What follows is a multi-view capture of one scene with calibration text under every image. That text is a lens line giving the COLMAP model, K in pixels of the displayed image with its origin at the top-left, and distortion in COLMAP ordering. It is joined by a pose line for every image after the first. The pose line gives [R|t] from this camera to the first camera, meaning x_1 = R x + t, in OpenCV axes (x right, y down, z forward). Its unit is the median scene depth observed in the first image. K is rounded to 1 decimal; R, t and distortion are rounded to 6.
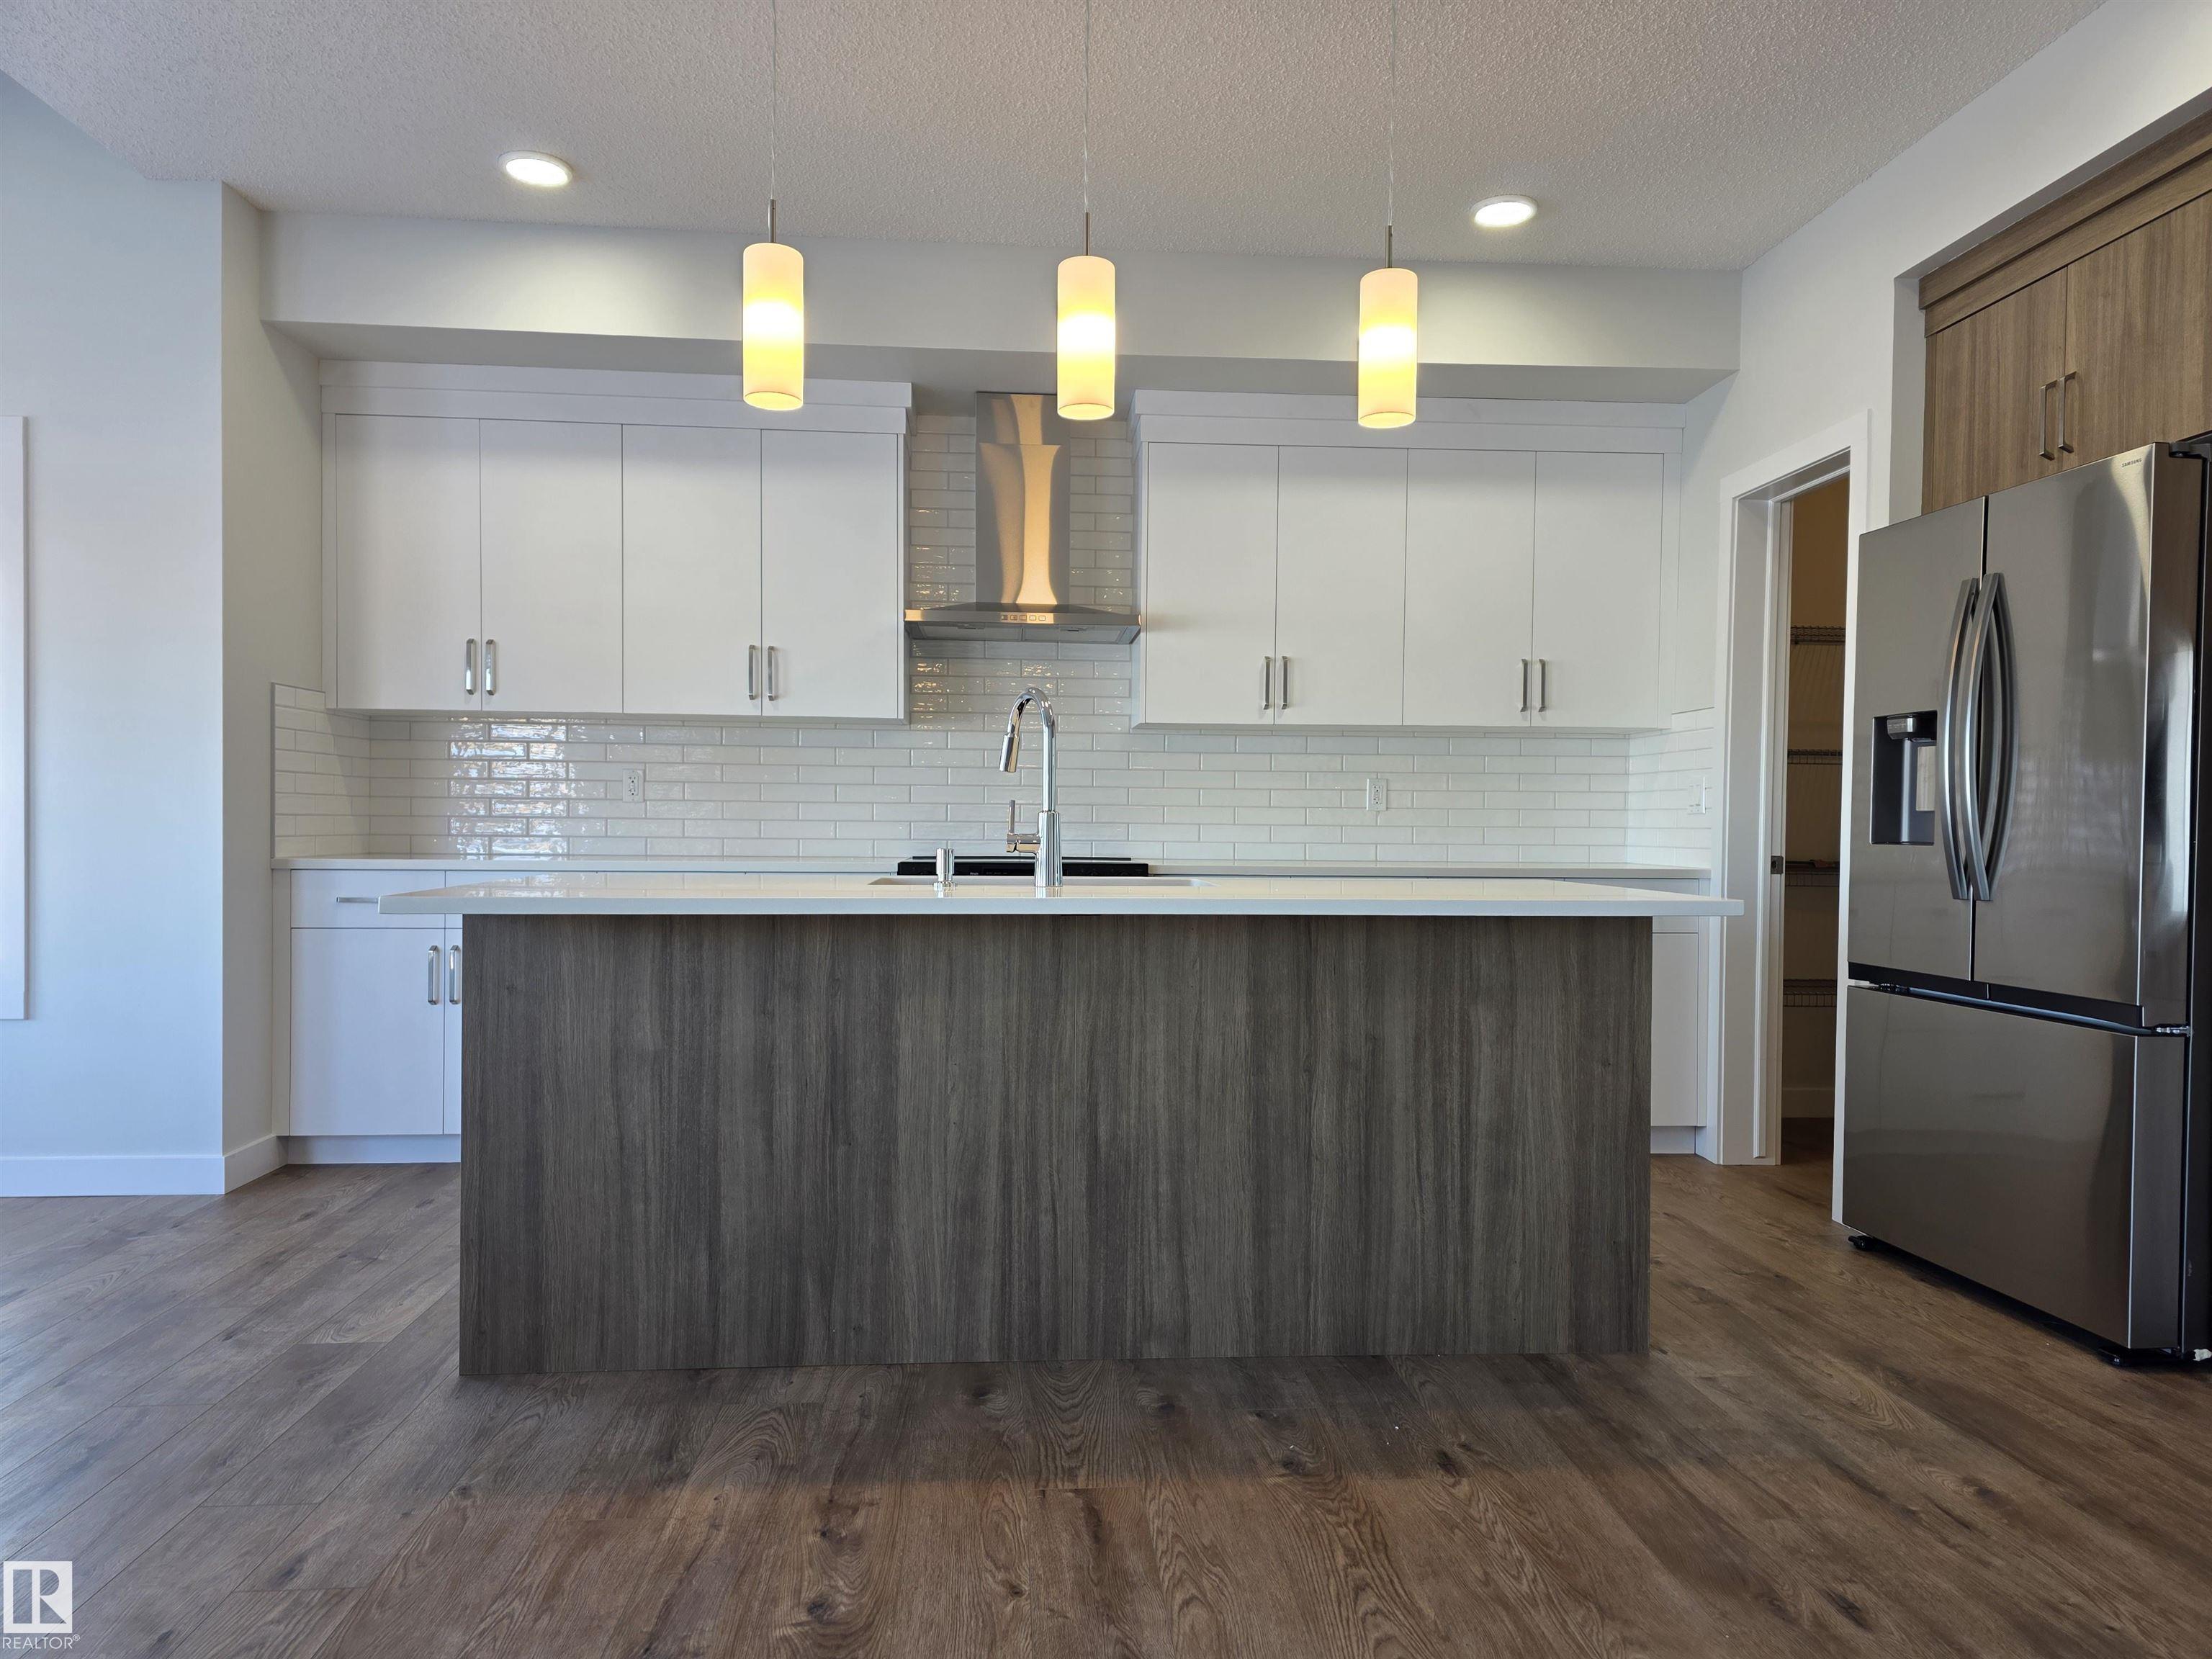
lens RADIAL K [[1461.5, 0, 1122.3], [0, 1461.5, 846.5], [0, 0, 1]] dist [0.055760, -0.046363]
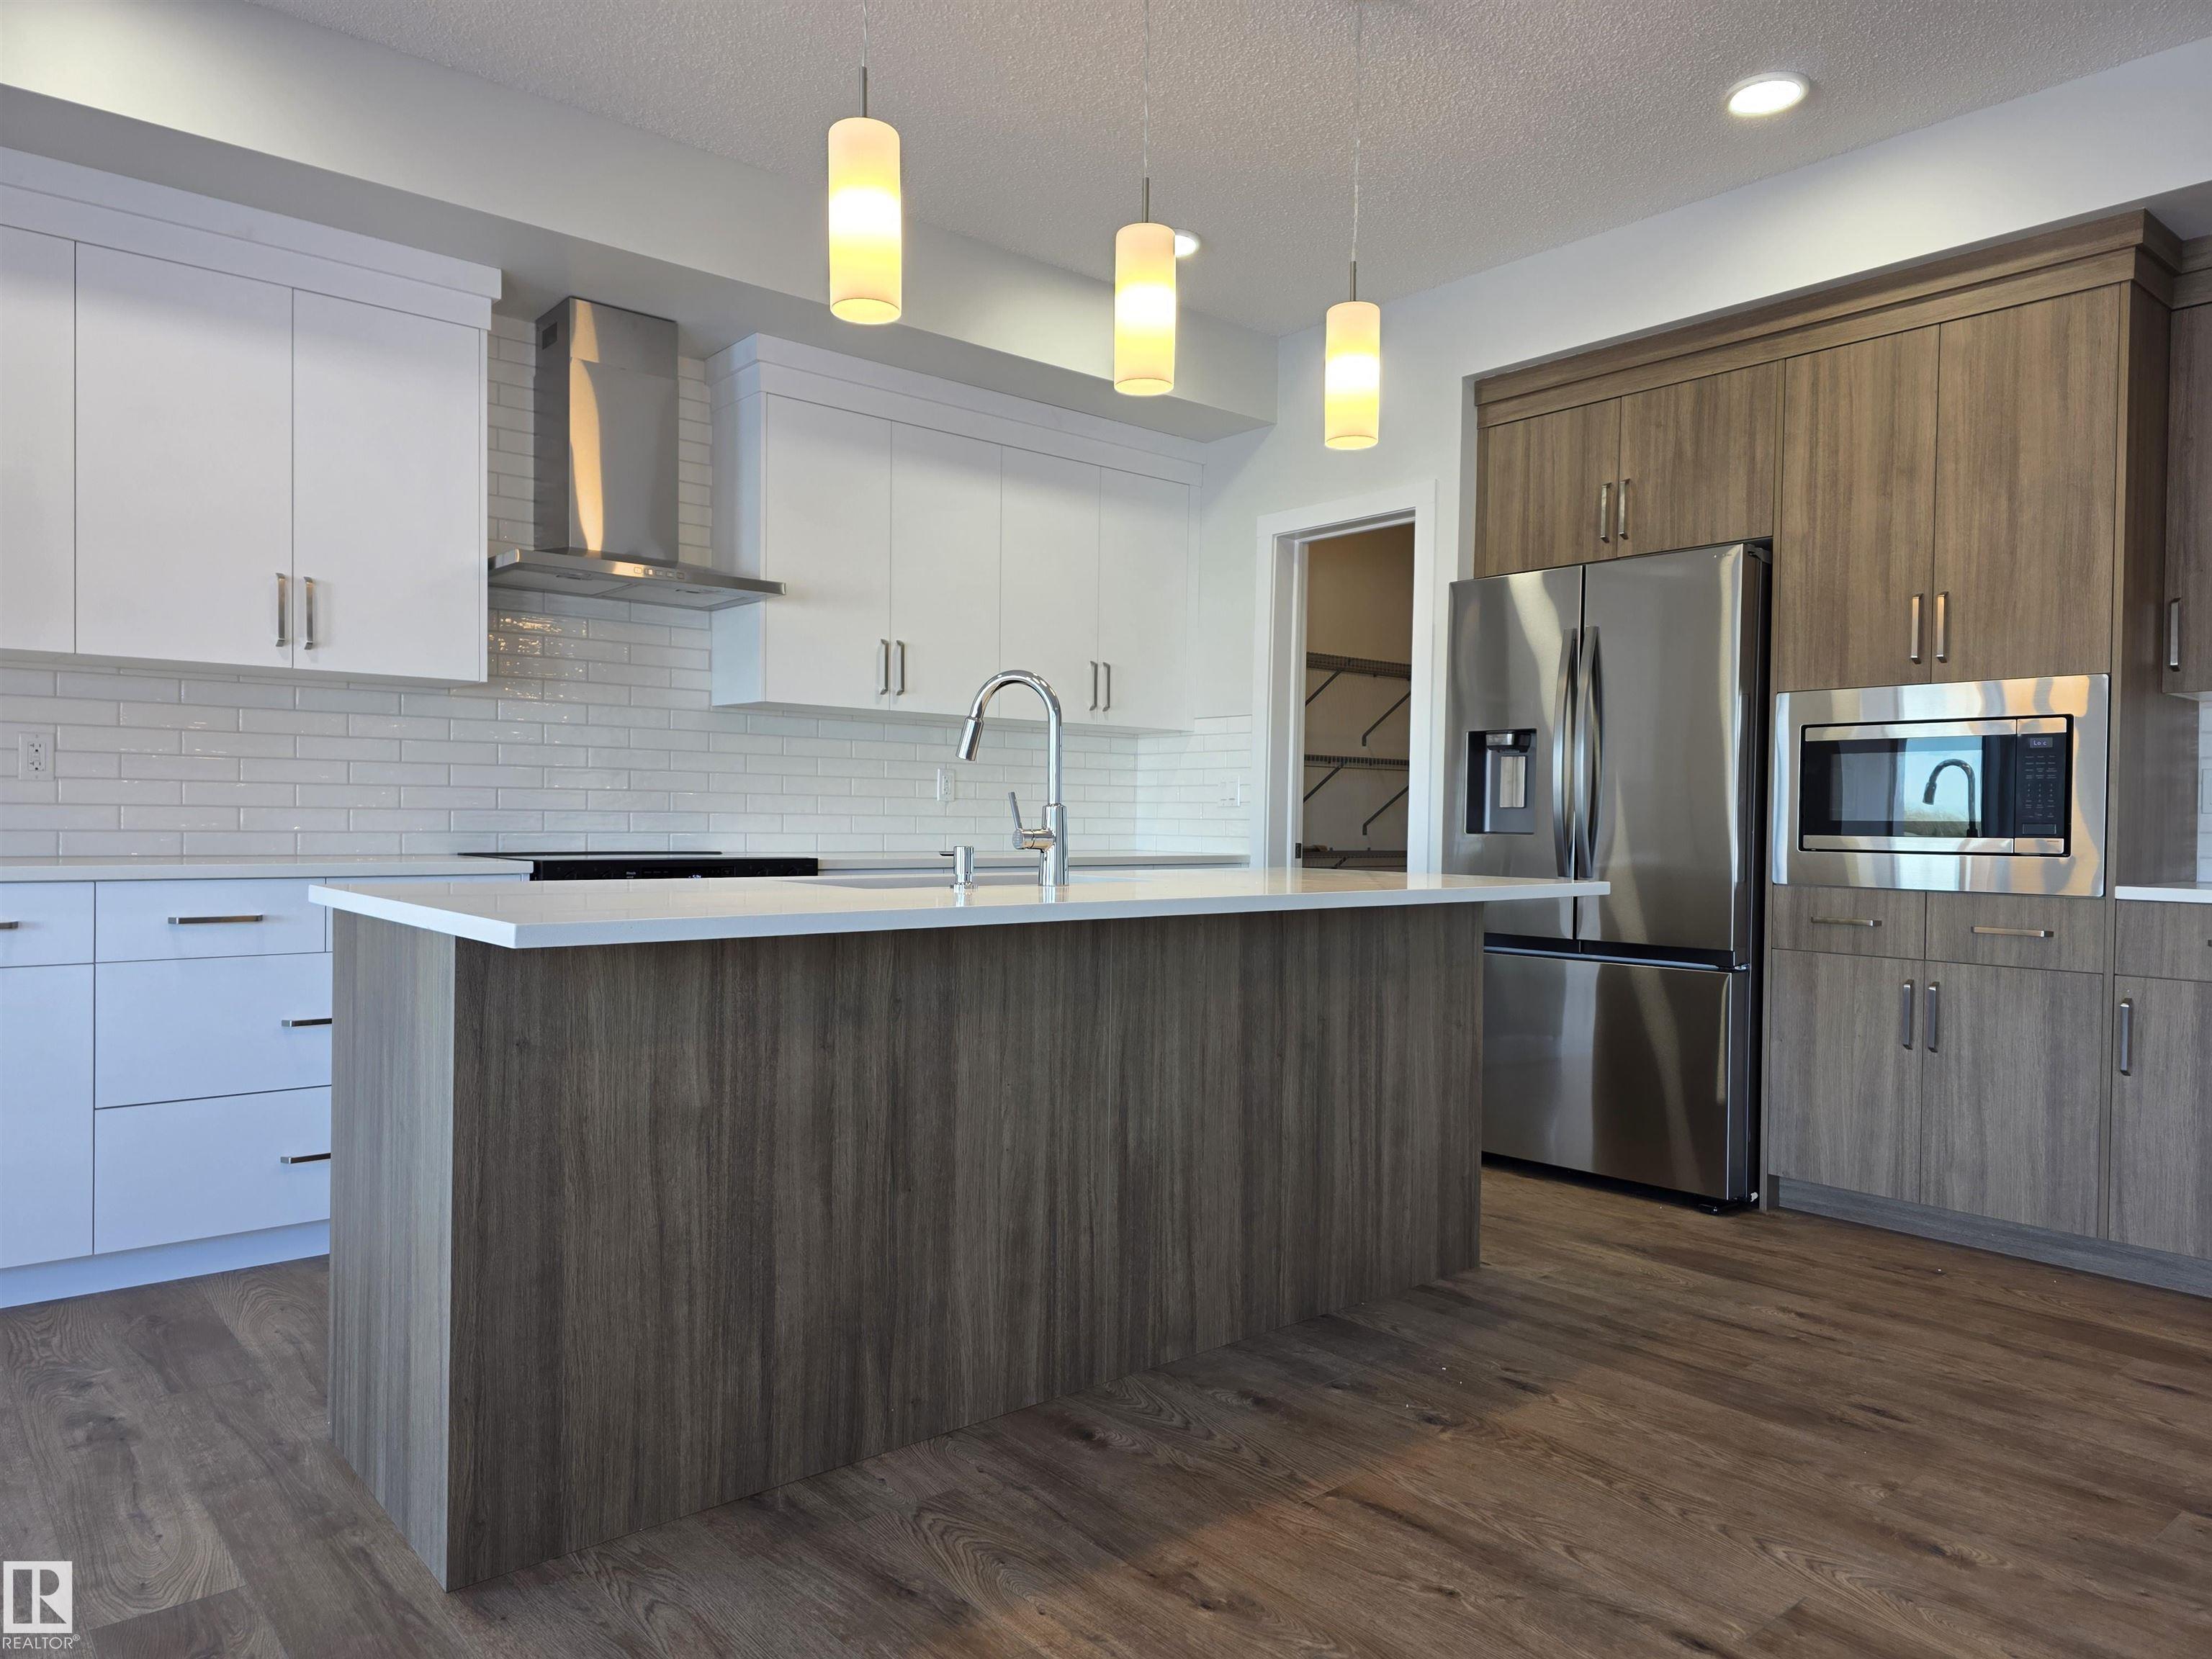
lens RADIAL K [[1461.5, 0, 1115.3], [0, 1461.5, 847.2], [0, 0, 1]] dist [0.055760, -0.046363]
pose [[0.808714, -0.010447, 0.588110, -0.582795], [0.003690, 0.999913, 0.012688, -0.009058], [-0.588191, -0.008090, 0.808682, 0.228248]]
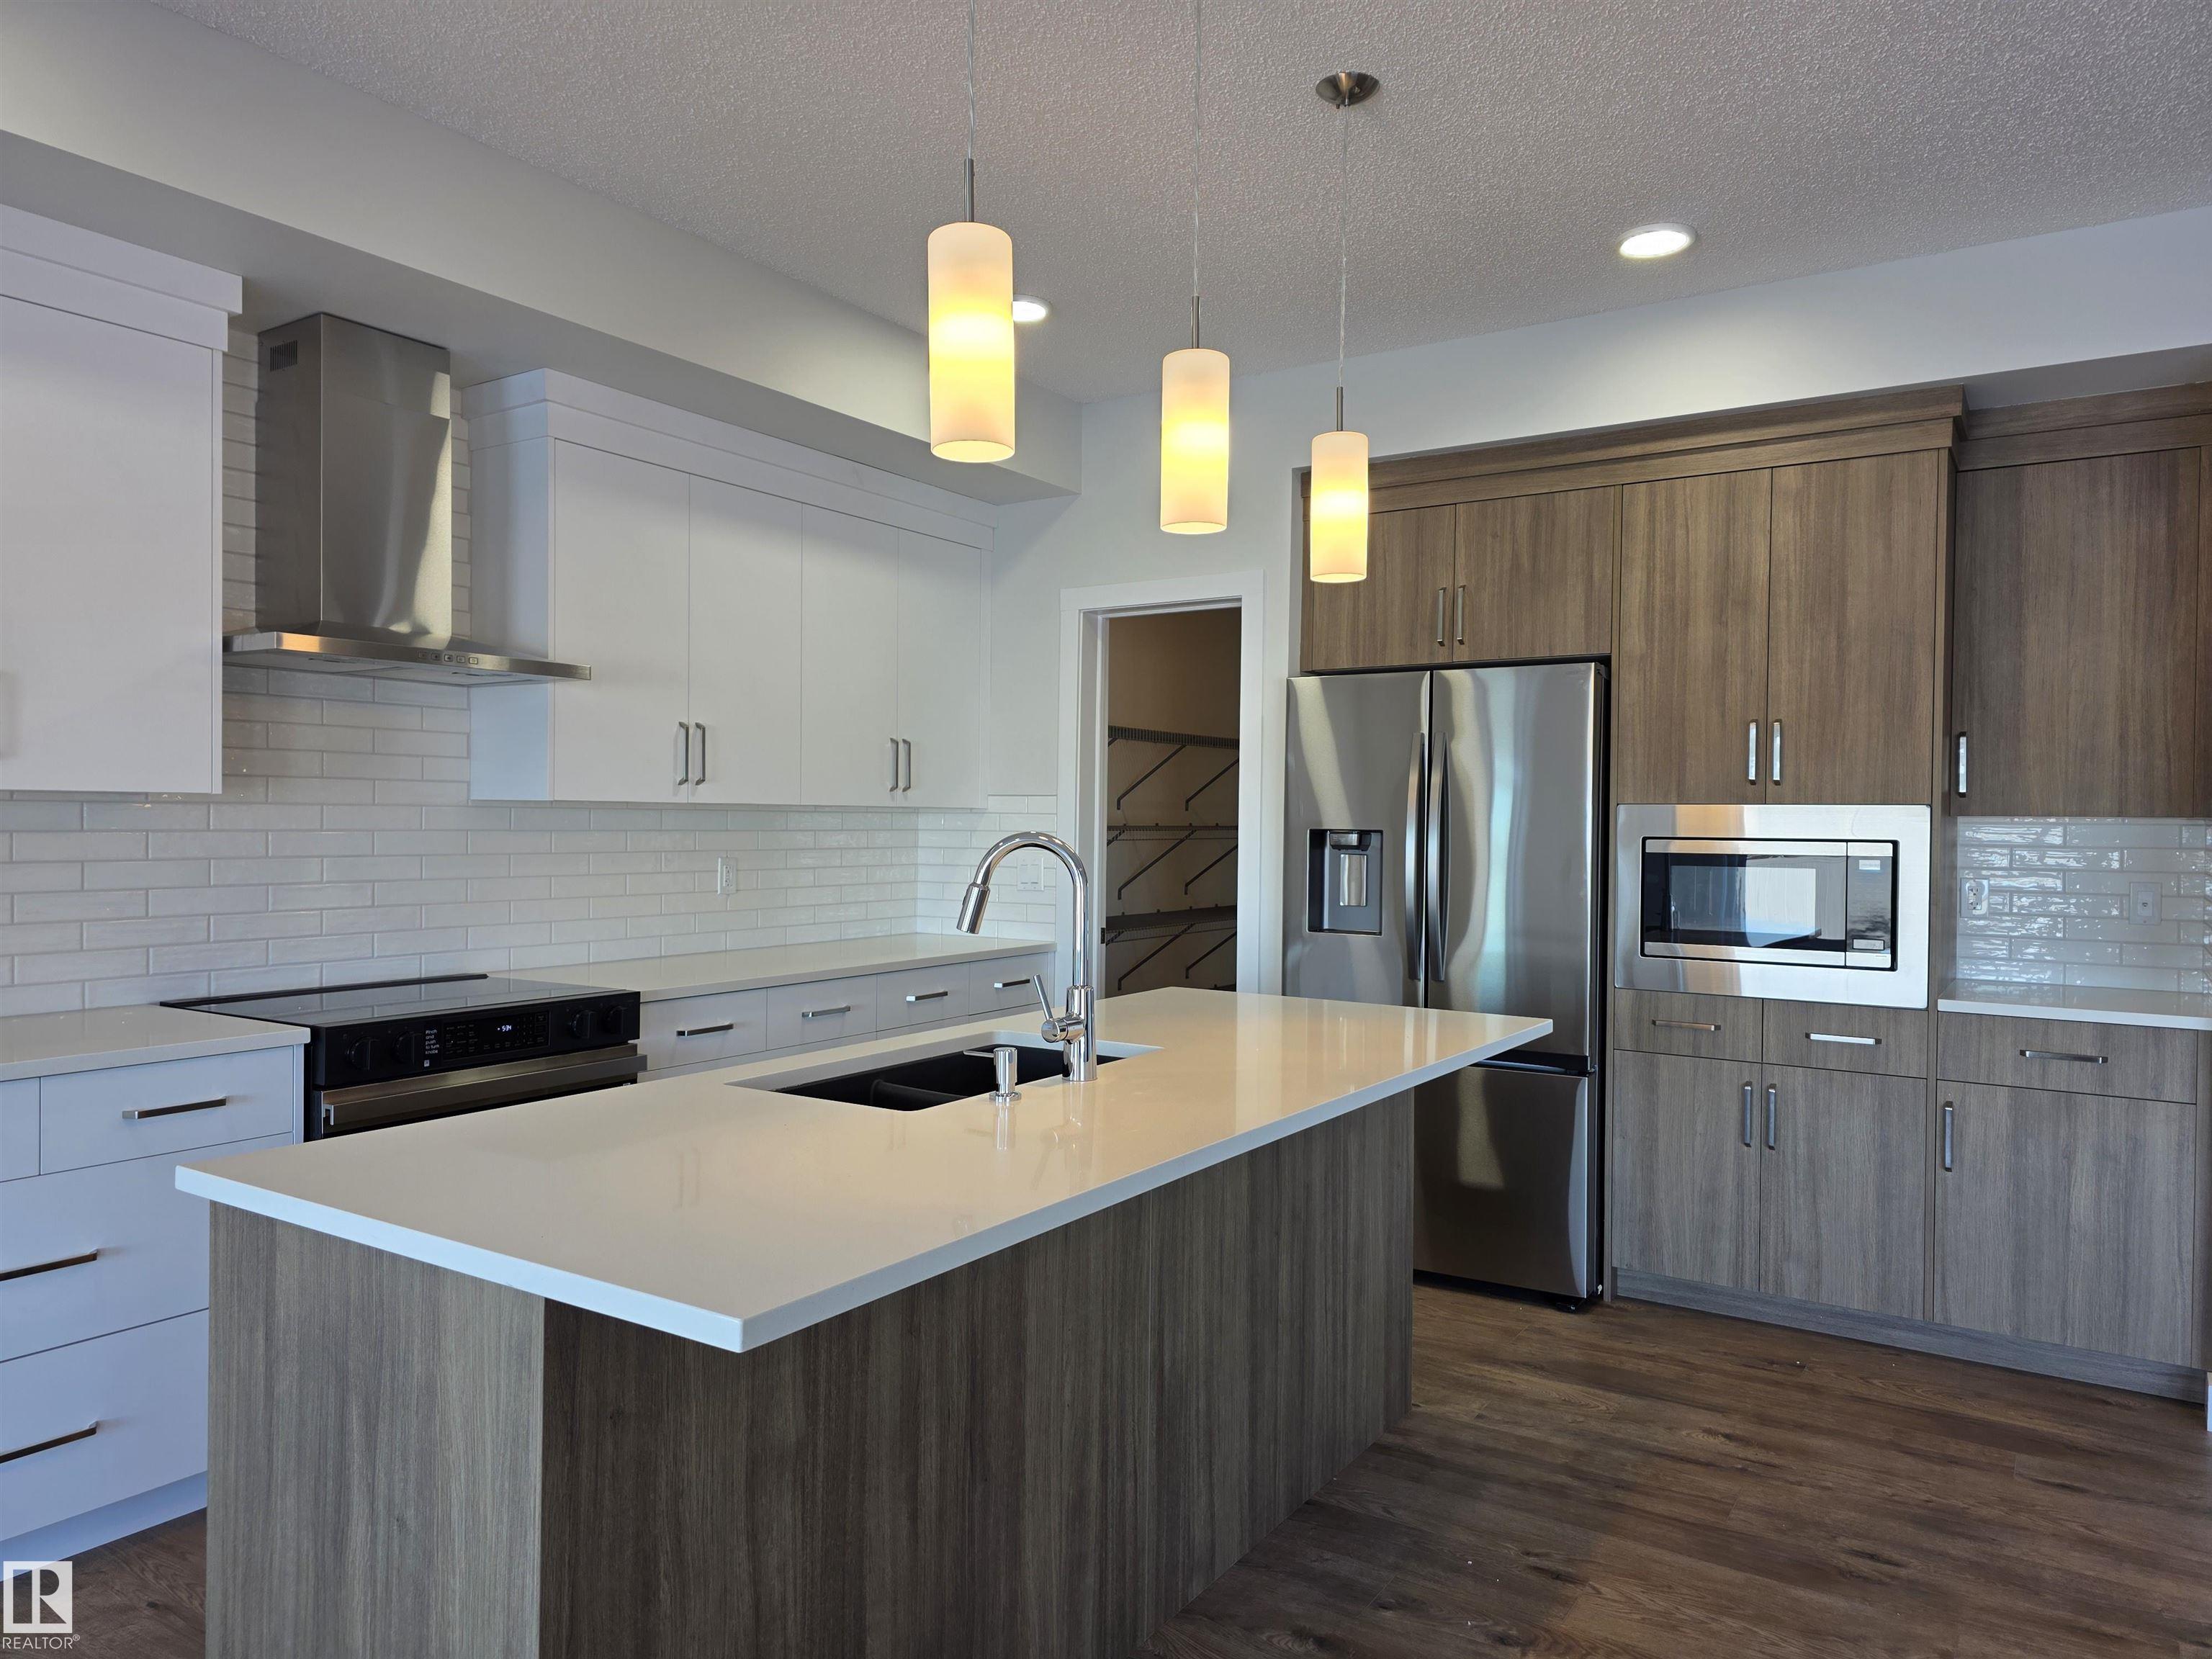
lens RADIAL K [[1461.5, 0, 1105.7], [0, 1461.5, 848.0], [0, 0, 1]] dist [0.055760, -0.046363]
pose [[0.614062, -0.018037, 0.789051, -0.707774], [0.007519, 0.999827, 0.017003, -0.120050], [-0.789222, -0.004508, 0.614092, 0.496663]]
